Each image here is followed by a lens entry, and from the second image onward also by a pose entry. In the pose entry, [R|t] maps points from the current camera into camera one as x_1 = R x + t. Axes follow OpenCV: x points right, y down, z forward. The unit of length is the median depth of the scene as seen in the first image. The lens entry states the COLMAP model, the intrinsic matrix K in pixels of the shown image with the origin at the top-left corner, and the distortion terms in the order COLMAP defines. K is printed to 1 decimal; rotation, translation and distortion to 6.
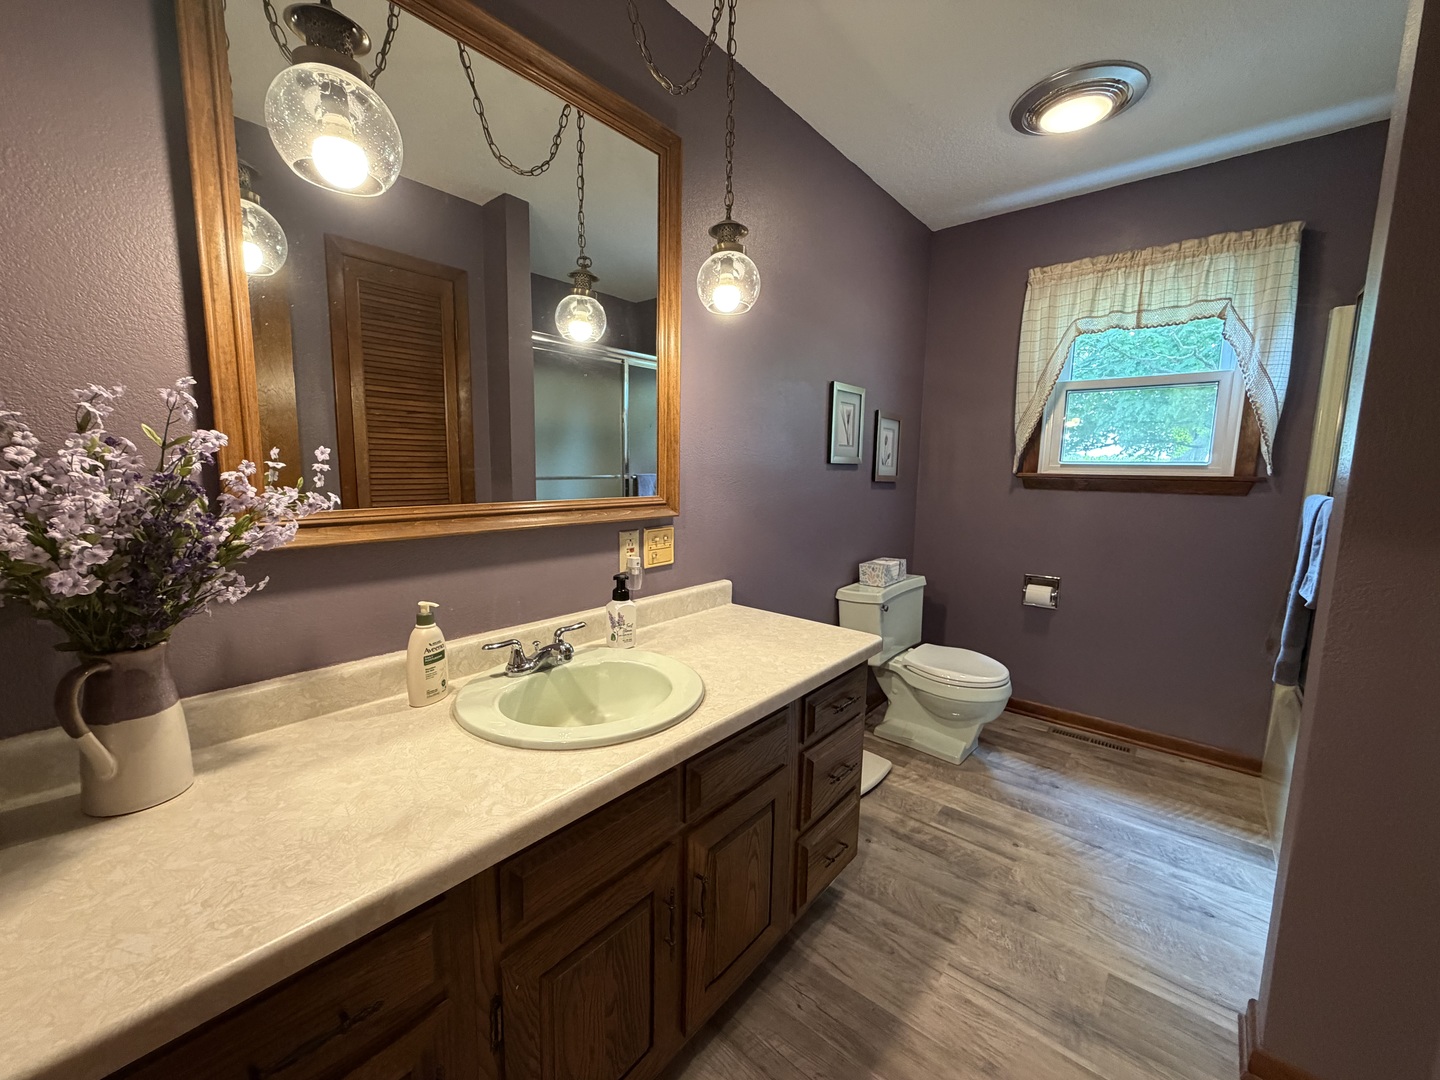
lens RADIAL K [[569.9, 0, 702.9], [0, 569.9, 535.7], [0, 0, 1]] dist [-0.001392, -0.000109]
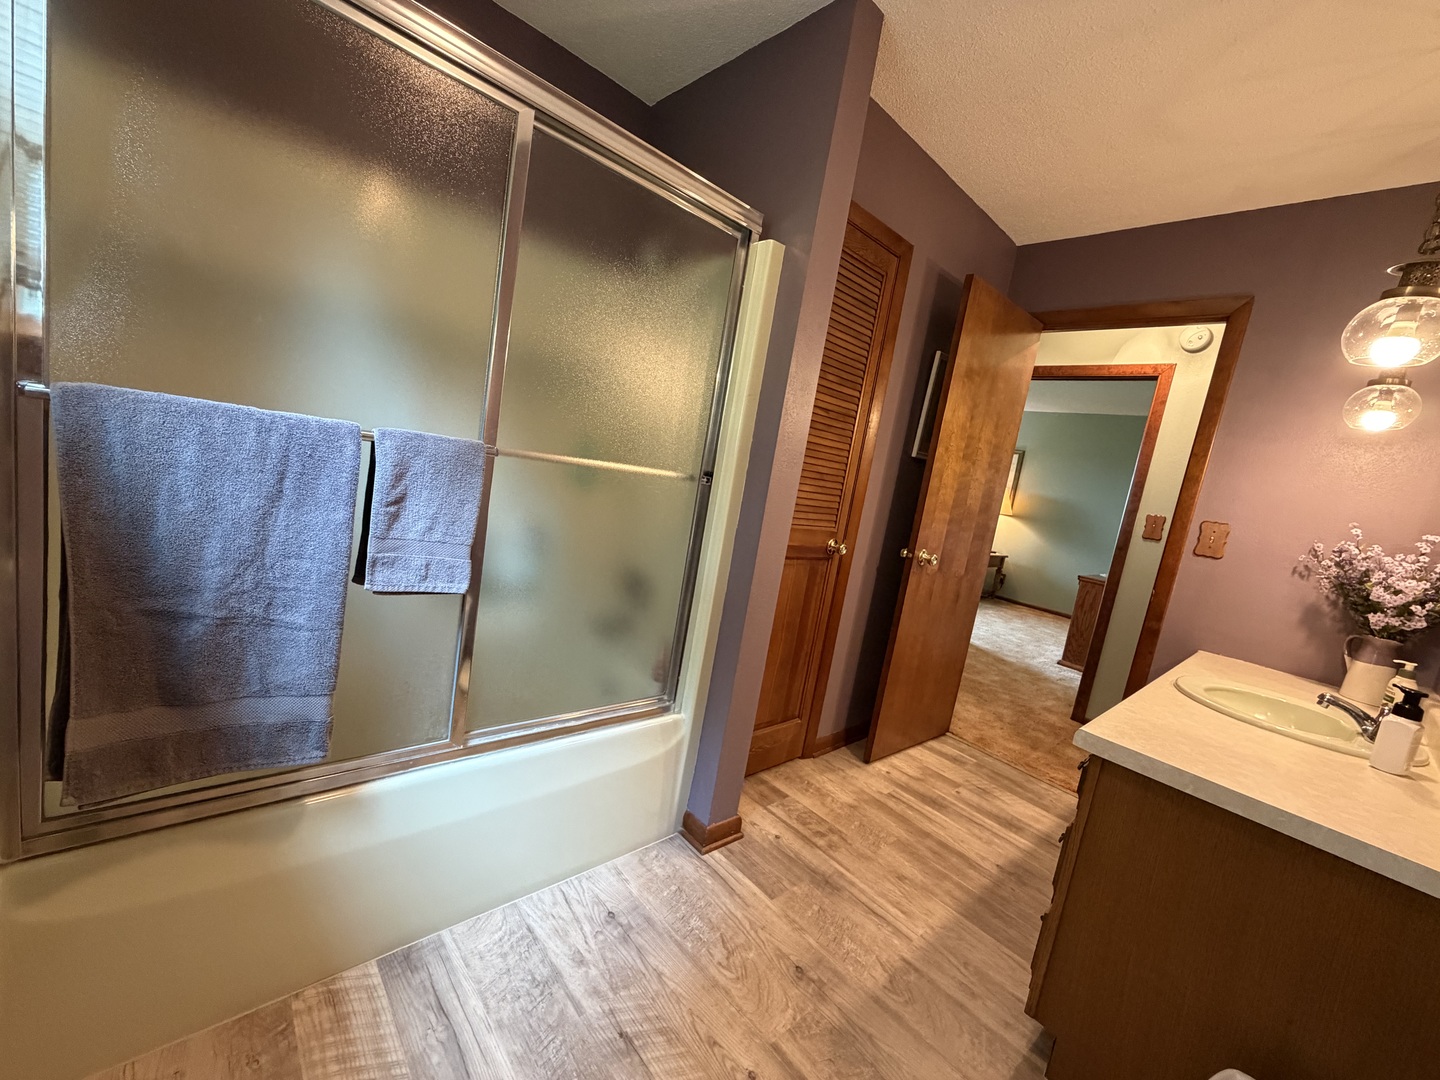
lens RADIAL K [[569.9, 0, 702.9], [0, 569.9, 535.7], [0, 0, 1]] dist [-0.001392, -0.000109]
pose [[-0.976128, -0.186960, 0.110540, 0.804228], [-0.153638, 0.954115, 0.257023, -0.195465], [-0.153521, 0.233904, -0.960063, 1.826962]]
